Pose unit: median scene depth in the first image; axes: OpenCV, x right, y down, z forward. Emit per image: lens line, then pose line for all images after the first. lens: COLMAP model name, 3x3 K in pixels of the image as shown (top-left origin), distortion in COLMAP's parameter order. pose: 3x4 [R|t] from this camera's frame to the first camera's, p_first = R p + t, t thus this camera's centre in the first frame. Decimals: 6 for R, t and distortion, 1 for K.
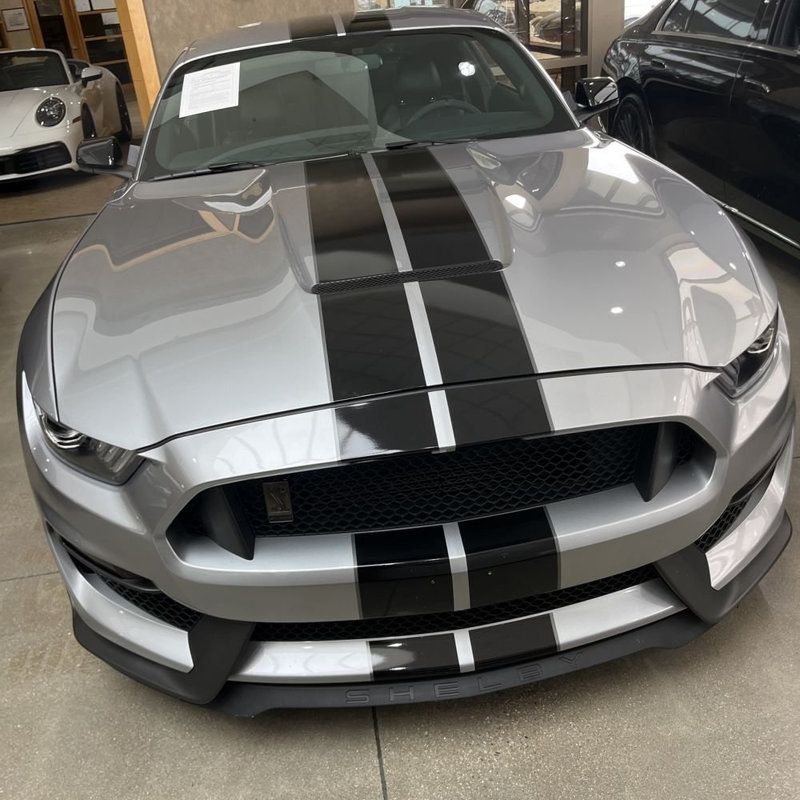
lens RADIAL K [[786.7, 0, 400.0], [0, 786.7, 400.0], [0, 0, 1]] dist [0.026255, -0.026450]
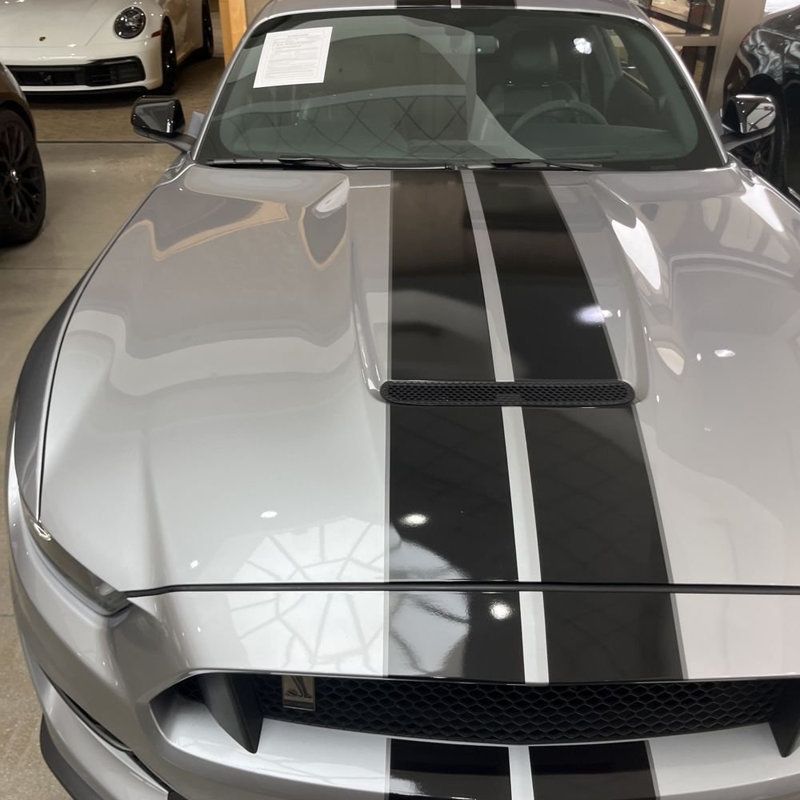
lens RADIAL K [[786.7, 0, 400.0], [0, 786.7, 400.0], [0, 0, 1]] dist [0.026255, -0.026450]
pose [[0.987890, 0.147305, -0.048724, -0.033252], [-0.143304, 0.986650, 0.077363, -0.116849], [0.059470, -0.069444, 0.995812, 0.143596]]
